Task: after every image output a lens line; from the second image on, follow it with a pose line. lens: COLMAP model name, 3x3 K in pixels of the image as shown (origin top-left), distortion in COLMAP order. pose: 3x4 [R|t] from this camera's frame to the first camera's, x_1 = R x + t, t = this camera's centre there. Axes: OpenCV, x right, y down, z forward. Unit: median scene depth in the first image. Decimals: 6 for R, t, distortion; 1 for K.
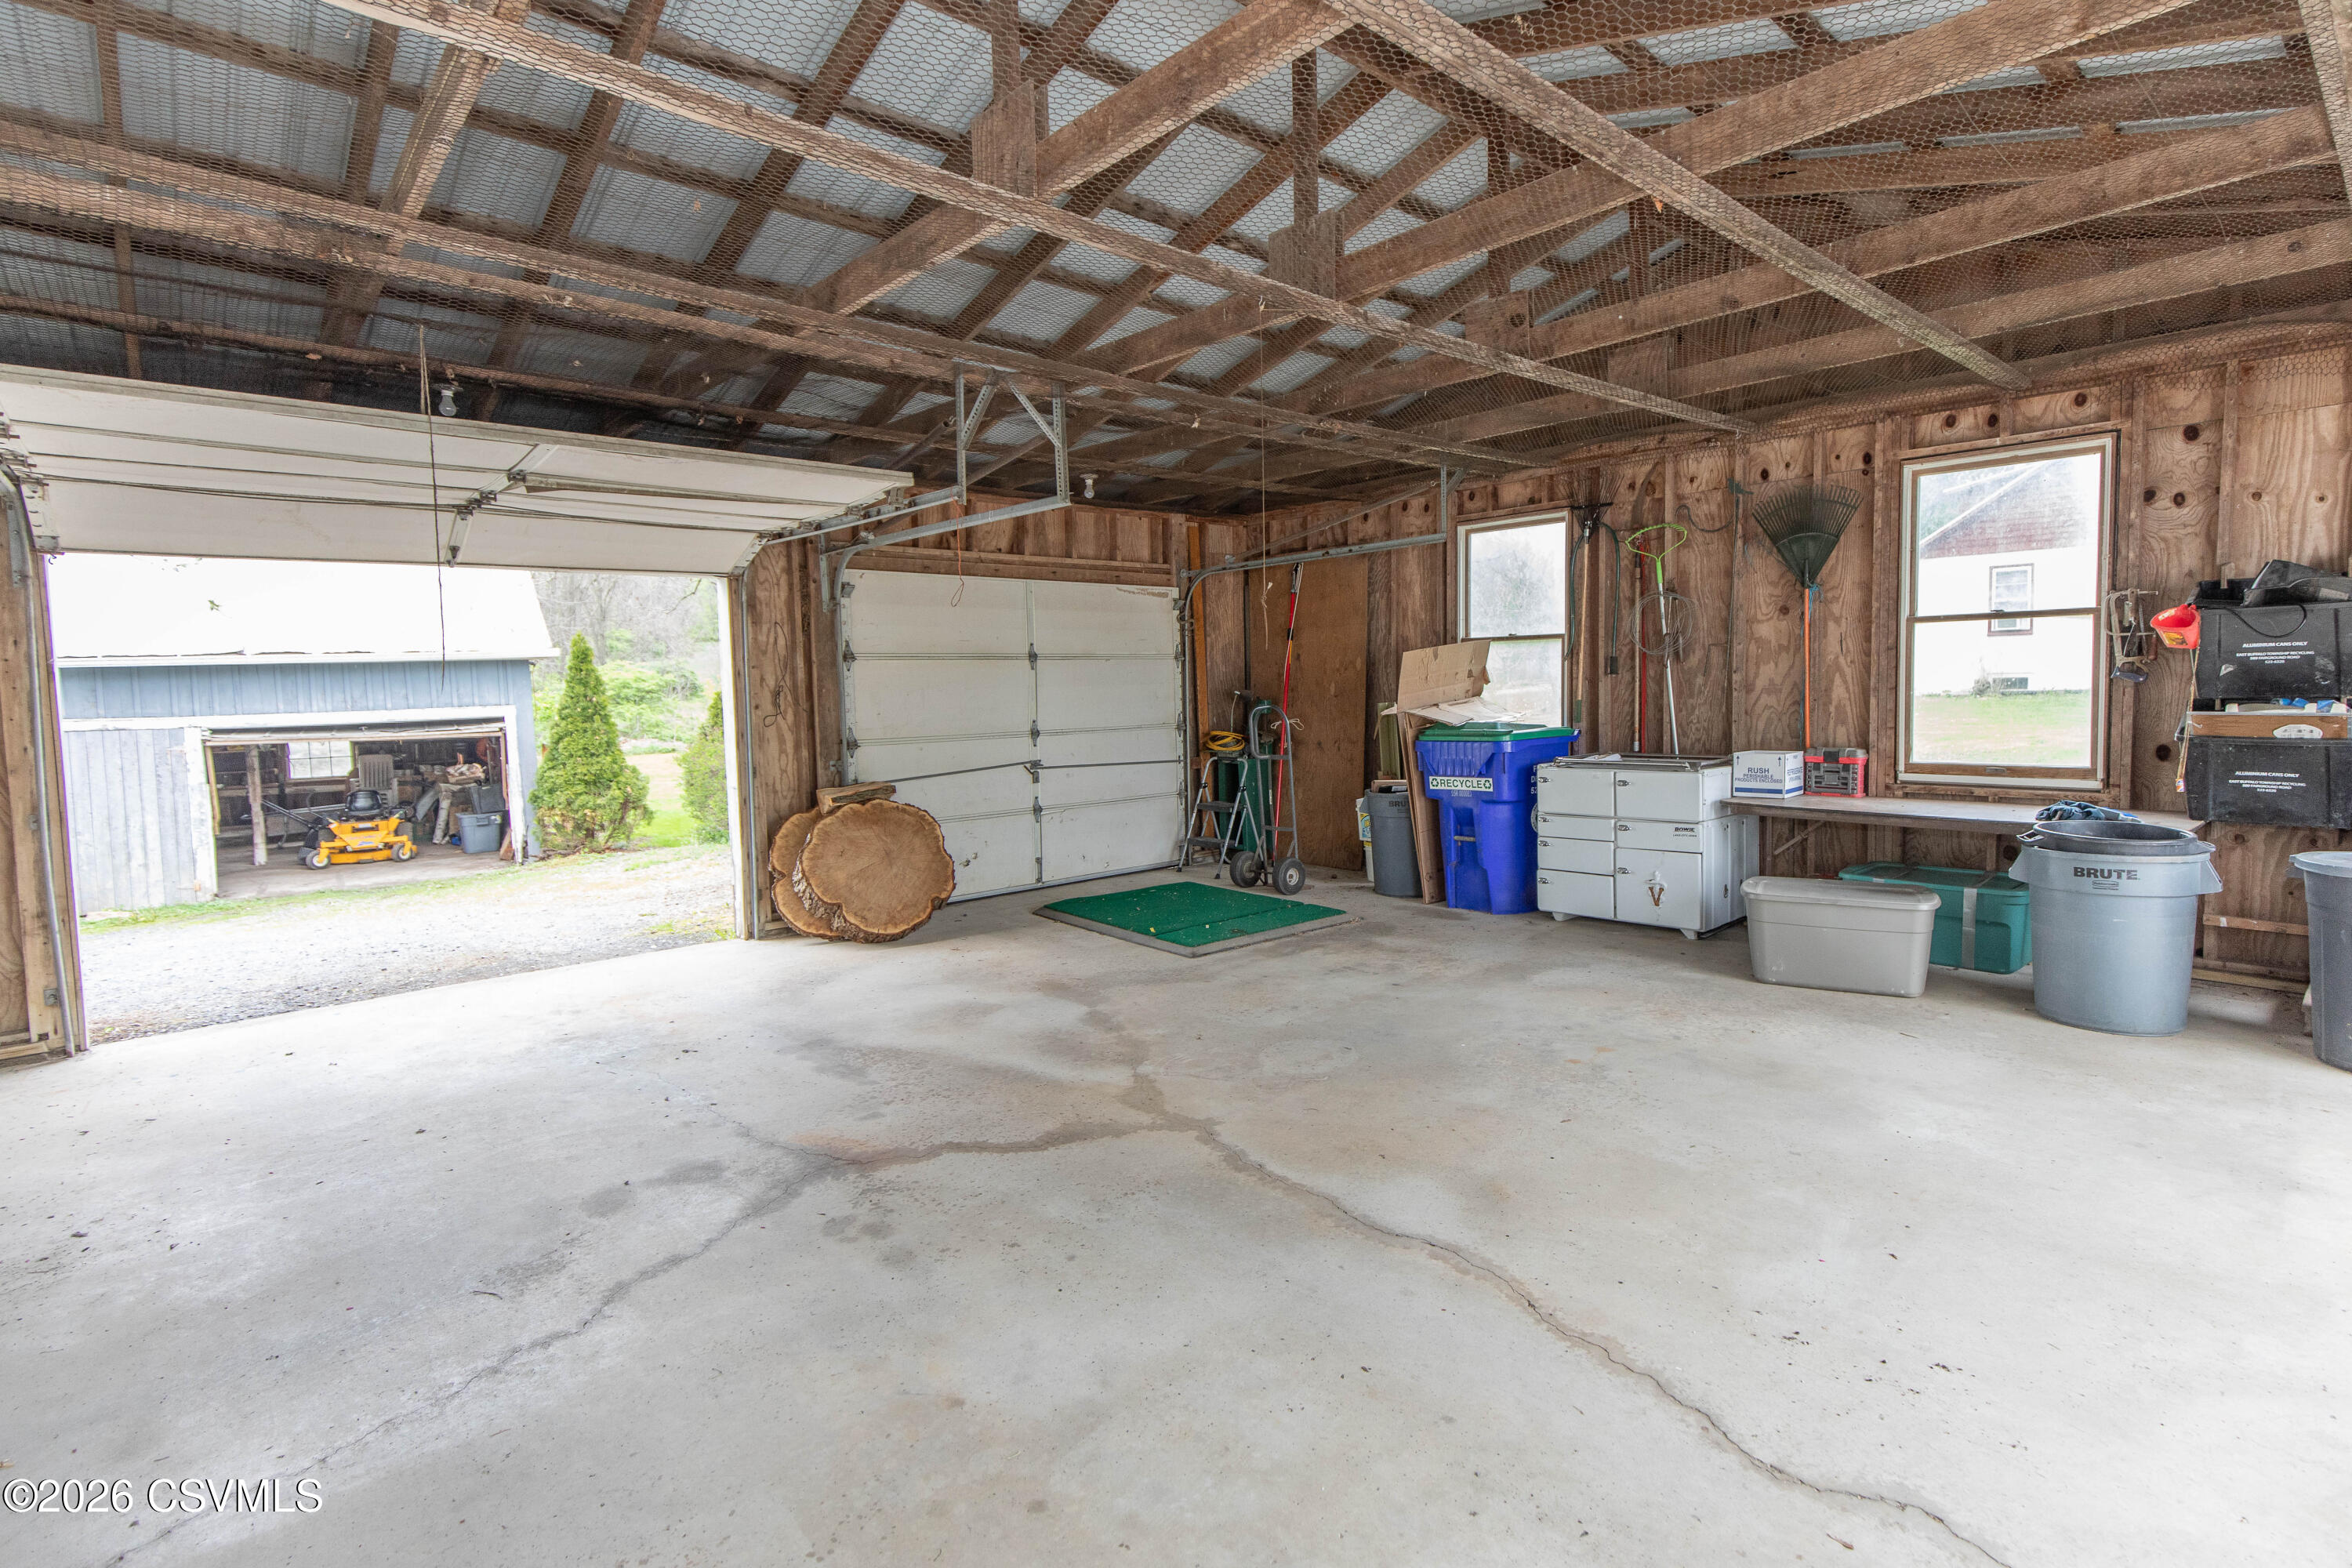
lens RADIAL K [[1121.6, 0, 1191.7], [0, 1121.6, 761.7], [0, 0, 1]] dist [0.009866, -0.003549]
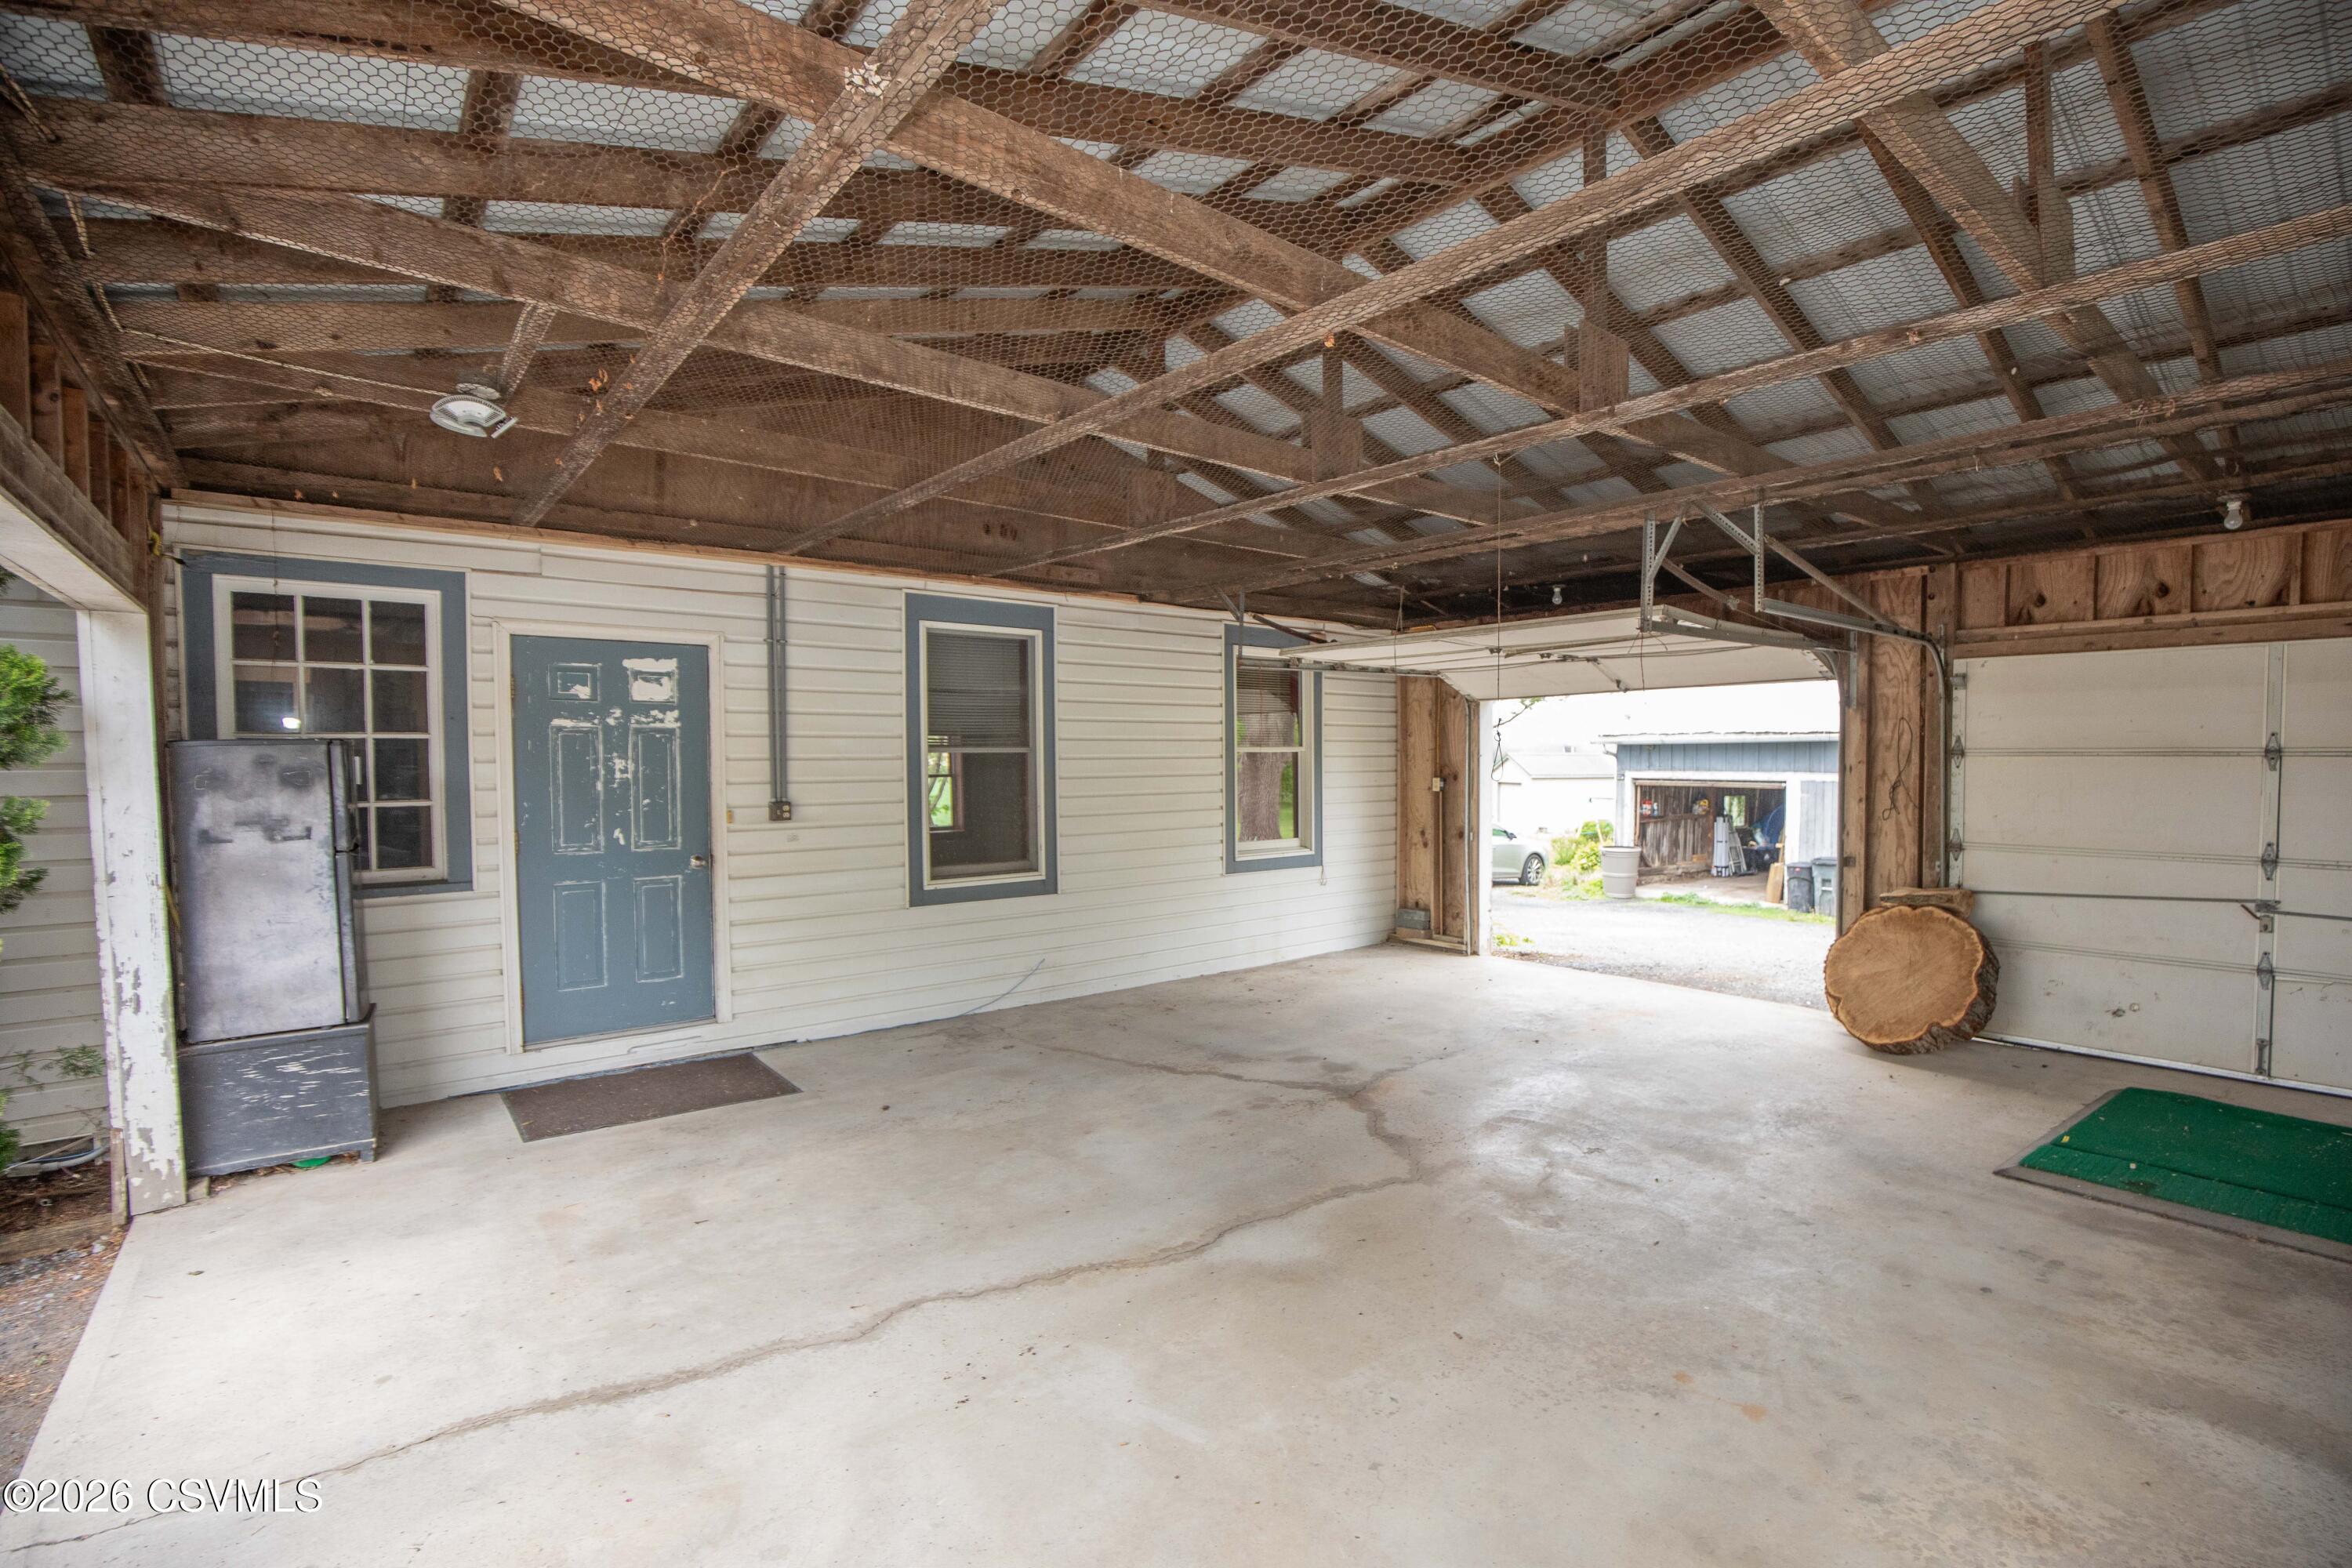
lens RADIAL K [[1014.8, 0, 1193.0], [0, 1014.8, 785.0], [0, 0, 1]] dist [-0.030289, -0.000315]
pose [[-0.023598, 0.049492, -0.998496, 0.921014], [-0.068986, 0.996312, 0.051014, -0.110850], [0.997338, 0.070086, -0.020097, 0.656425]]
